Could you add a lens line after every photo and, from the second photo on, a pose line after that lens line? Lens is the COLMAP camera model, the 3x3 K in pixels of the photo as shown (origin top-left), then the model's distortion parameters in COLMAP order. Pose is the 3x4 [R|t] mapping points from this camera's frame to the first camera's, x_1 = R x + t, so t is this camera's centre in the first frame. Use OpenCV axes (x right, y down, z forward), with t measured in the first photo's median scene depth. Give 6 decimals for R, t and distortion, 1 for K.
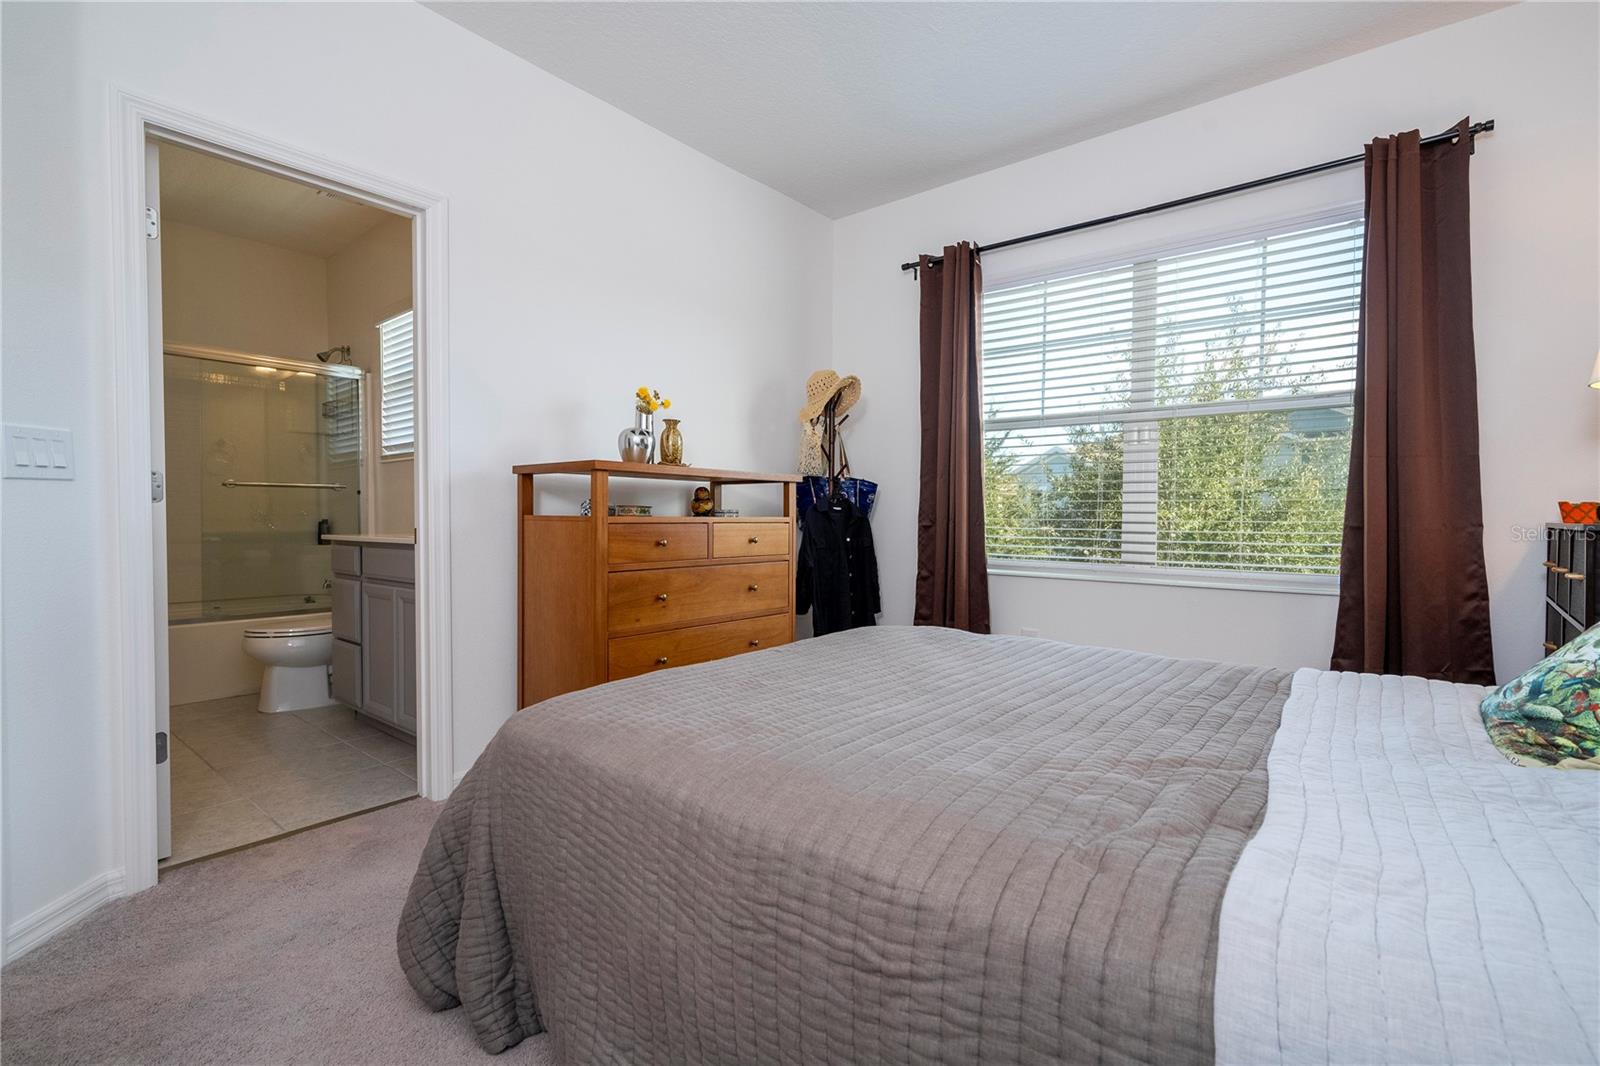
lens RADIAL K [[718.1, 0, 807.3], [0, 718.1, 528.6], [0, 0, 1]] dist [-0.005806, 0.001956]
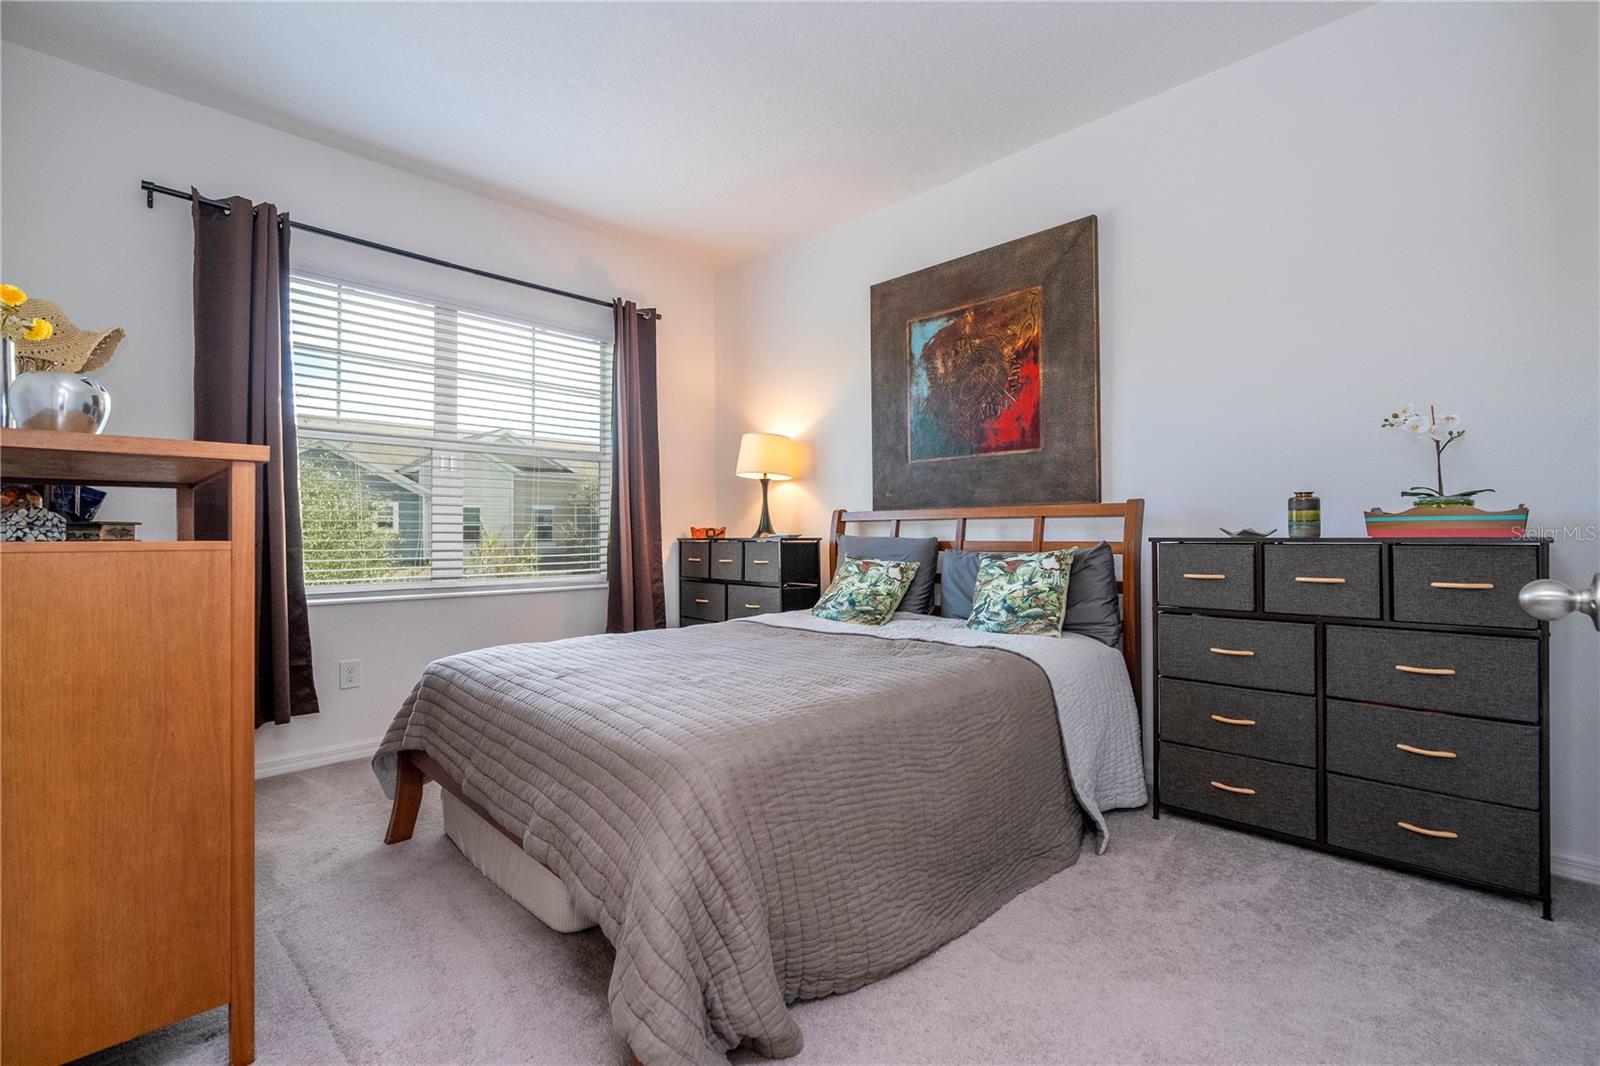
lens RADIAL K [[718.1, 0, 809.4], [0, 718.1, 529.5], [0, 0, 1]] dist [-0.005806, 0.001956]
pose [[0.089219, 0.003158, 0.996007, -0.544861], [0.023680, 0.999706, -0.005291, -0.008223], [-0.995731, 0.024058, 0.089118, 0.322259]]
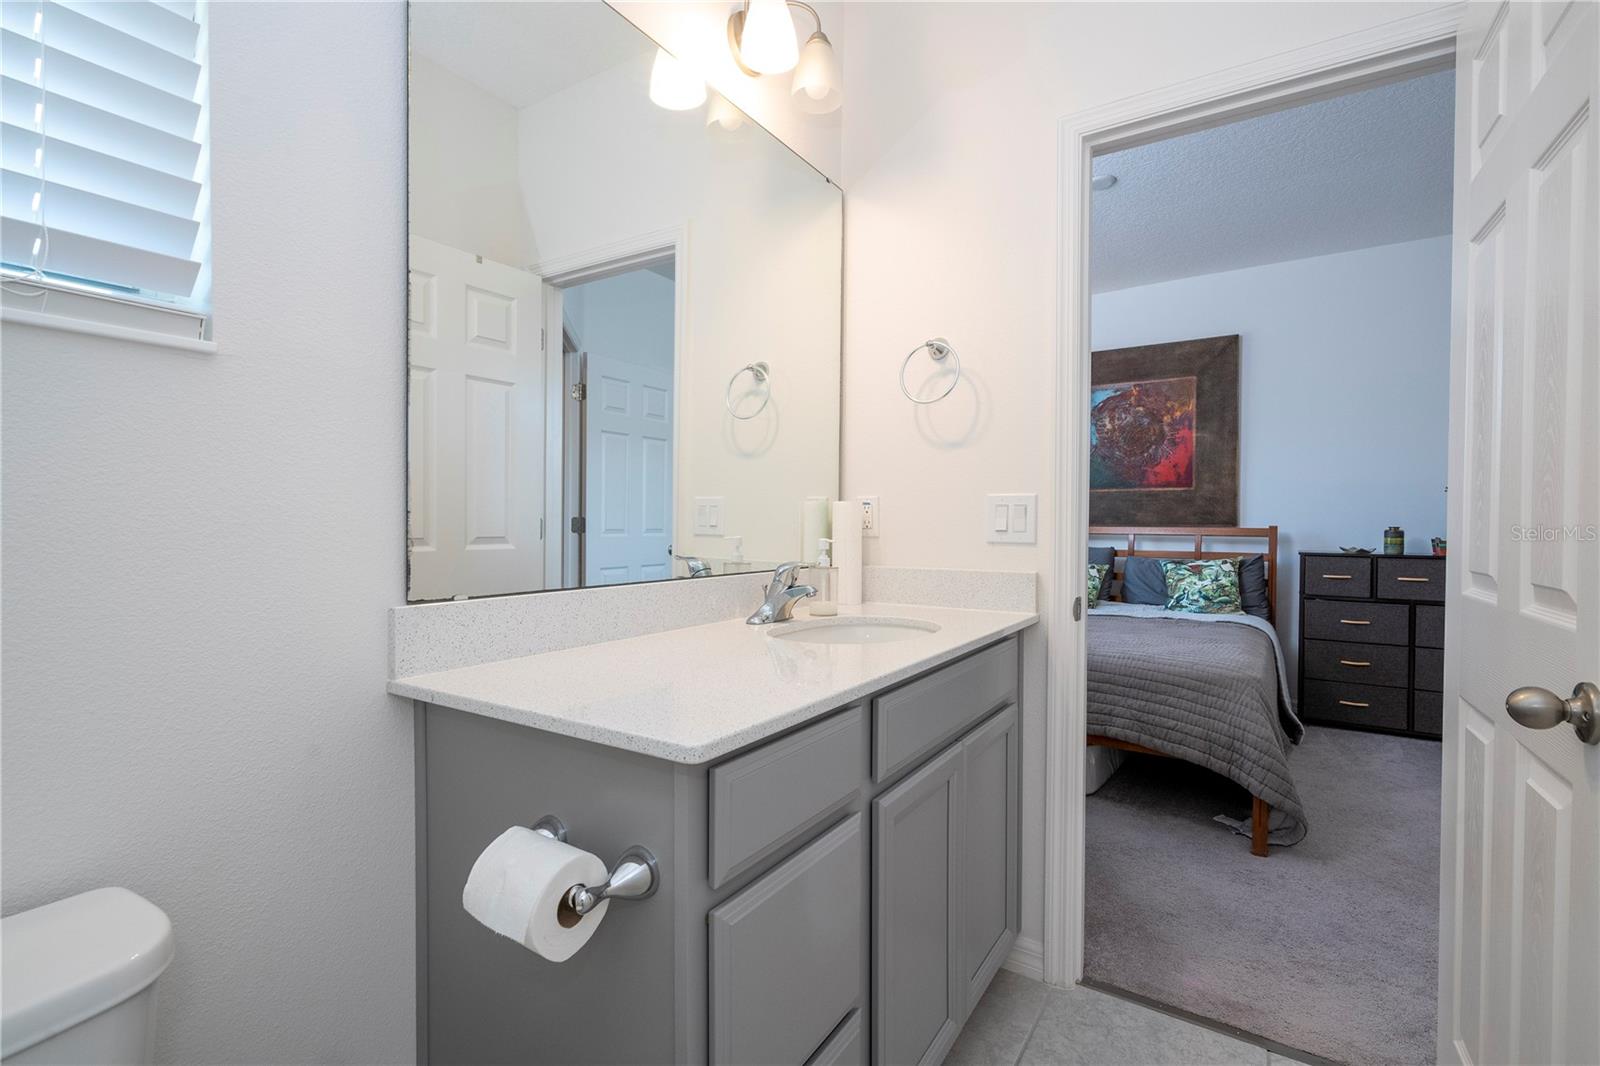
lens RADIAL K [[718.1, 0, 798.7], [0, 718.1, 527.4], [0, 0, 1]] dist [-0.005806, 0.001956]
pose [[-0.109595, -0.011717, 0.993907, -0.838858], [0.011066, 0.999854, 0.013007, -0.057255], [-0.993915, 0.012424, -0.109449, 0.941605]]
